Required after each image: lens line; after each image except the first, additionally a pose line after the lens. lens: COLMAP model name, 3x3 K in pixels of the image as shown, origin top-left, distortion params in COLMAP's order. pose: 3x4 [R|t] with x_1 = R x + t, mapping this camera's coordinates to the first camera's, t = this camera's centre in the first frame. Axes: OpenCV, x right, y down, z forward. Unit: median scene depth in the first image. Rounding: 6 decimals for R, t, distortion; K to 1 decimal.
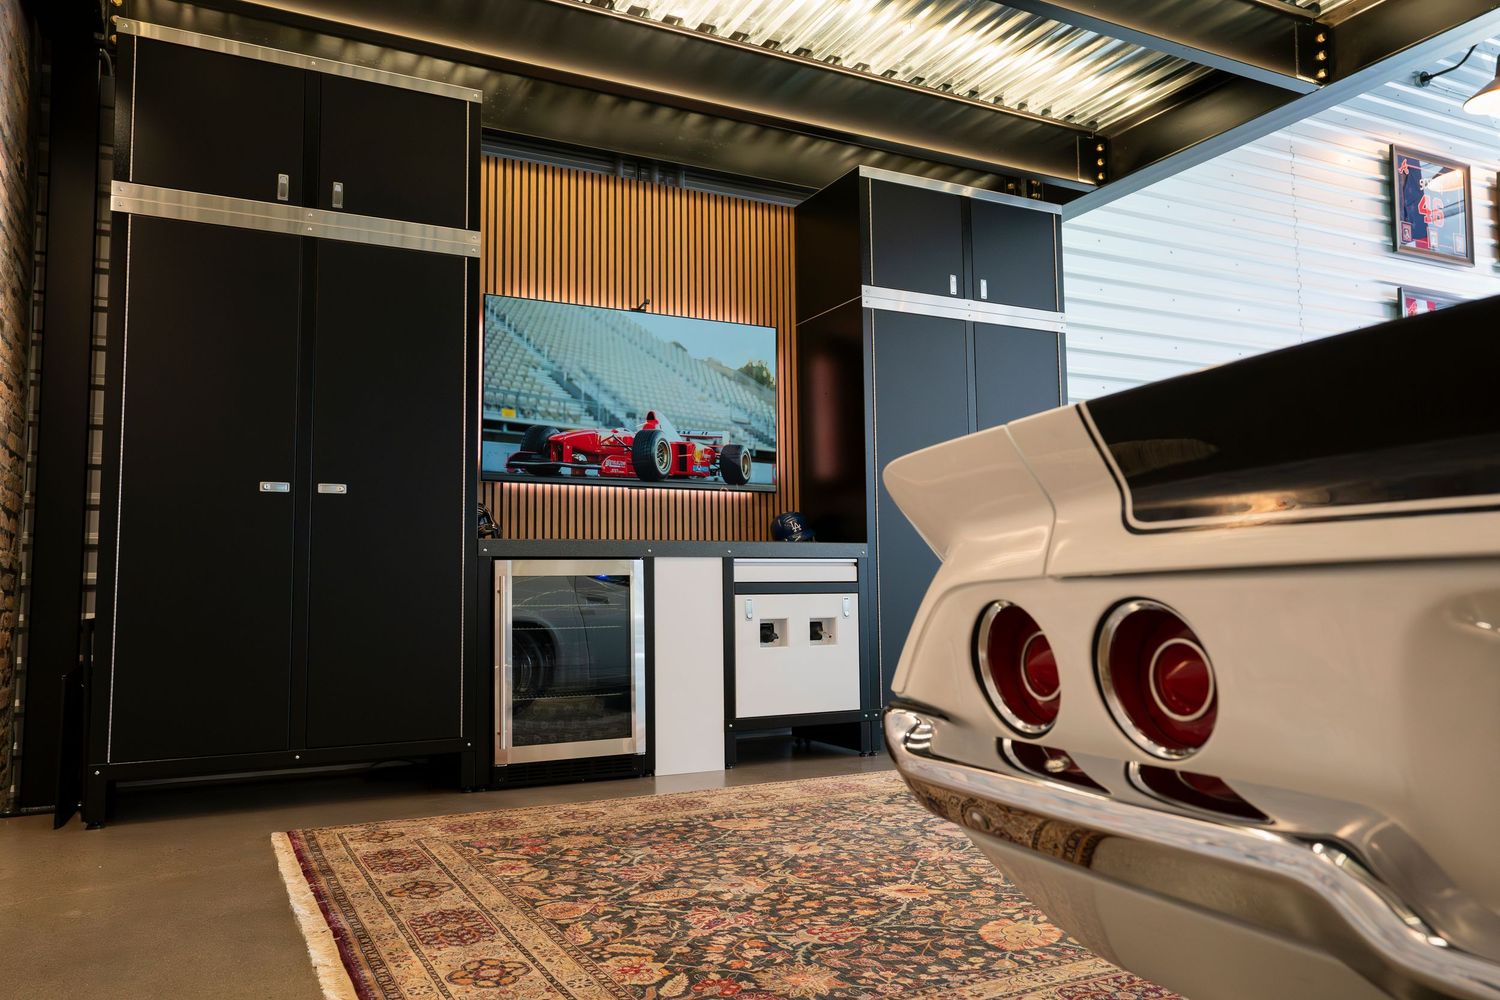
lens RADIAL K [[1099.1, 0, 750.0], [0, 1099.1, 500.0], [0, 0, 1]] dist [0.001027, 0.000327]
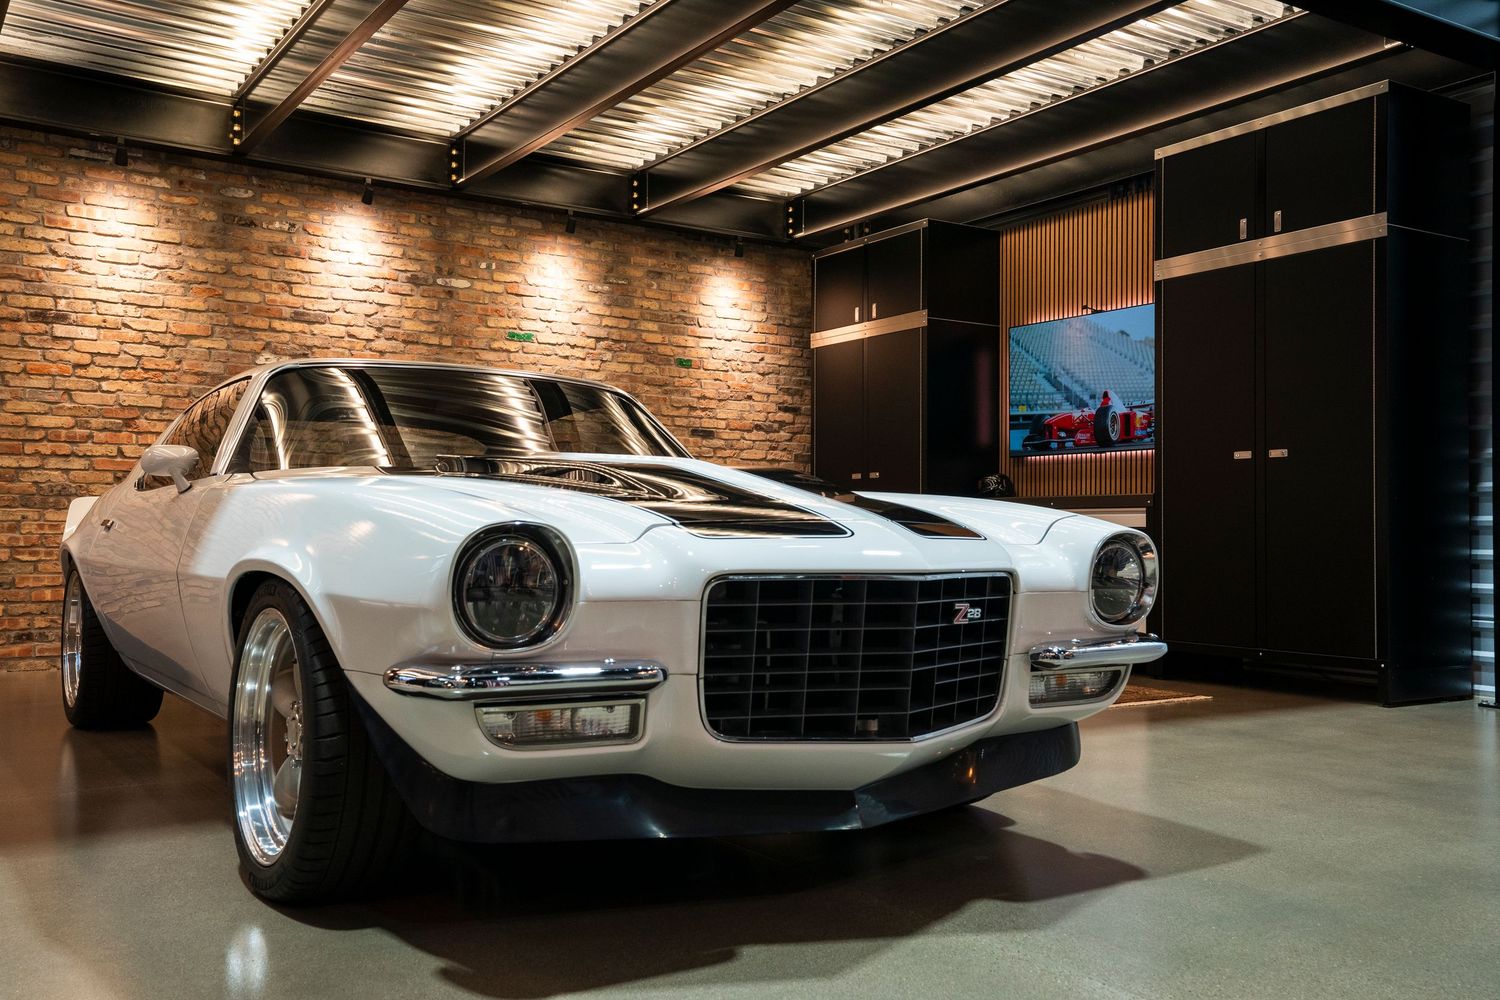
lens RADIAL K [[1358.6, 0, 750.0], [0, 1358.6, 500.0], [0, 0, 1]] dist [0.073770, 0.010397]
pose [[0.106872, -0.014233, -0.994171, 1.461414], [0.075447, 0.997131, -0.006165, 0.022909], [0.991406, -0.074348, 0.107639, 0.436643]]
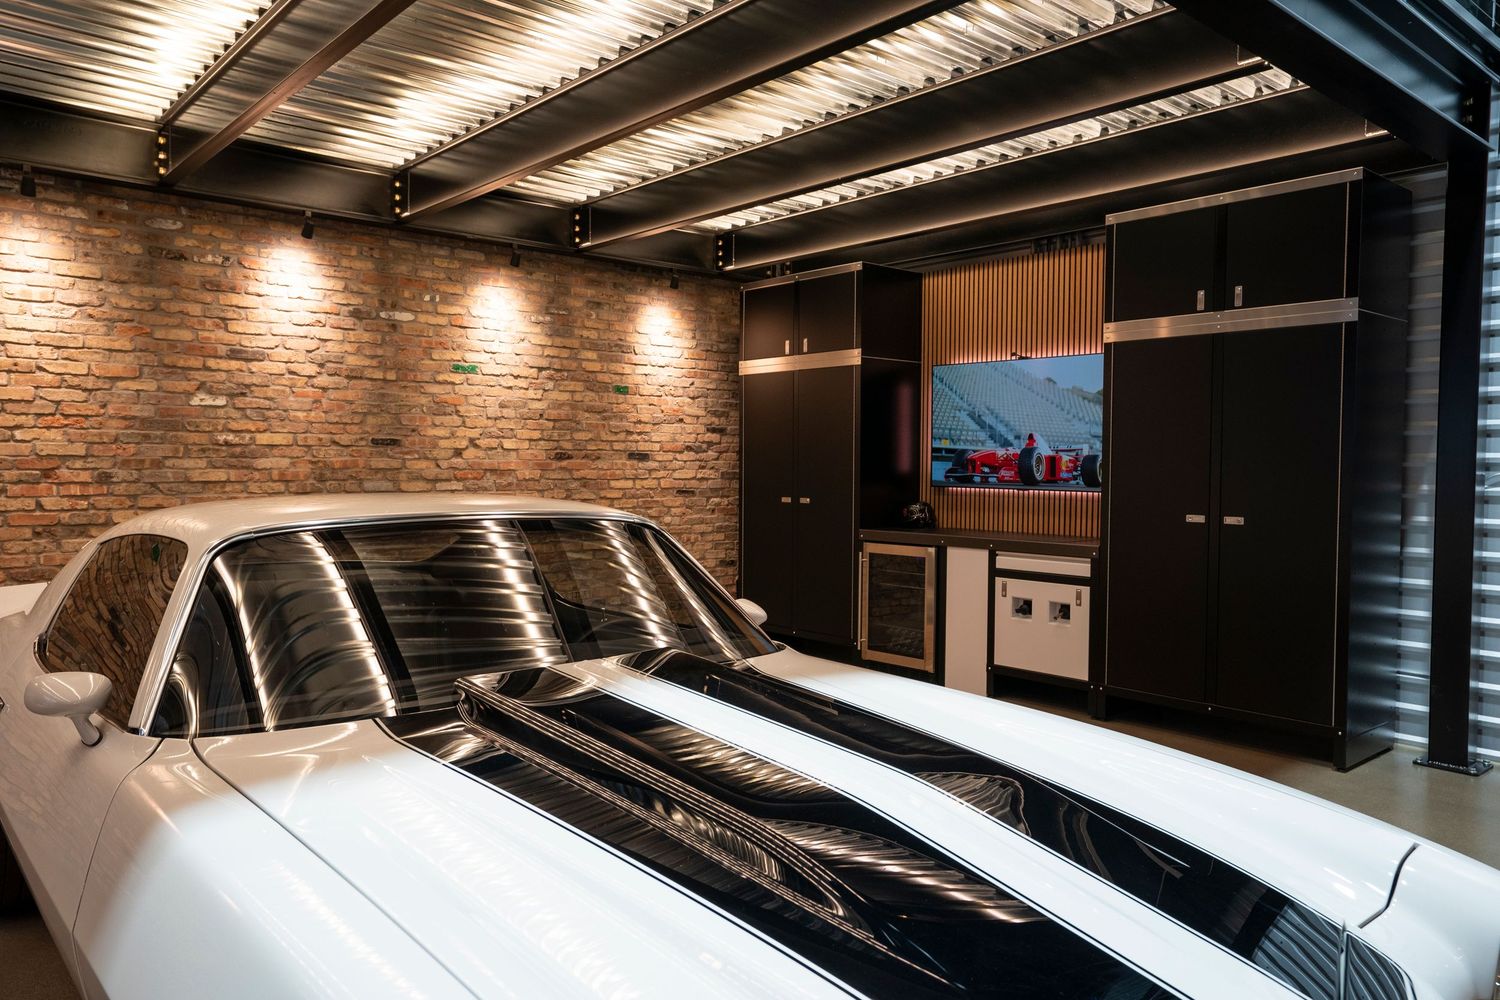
lens RADIAL K [[1067.3, 0, 750.0], [0, 1067.3, 500.0], [0, 0, 1]] dist [0.002758, 0.037867]
pose [[0.240094, 0.048197, -0.969552, 1.134639], [0.071197, 0.995203, 0.067103, -0.115246], [0.968135, -0.085140, 0.235511, 0.366255]]
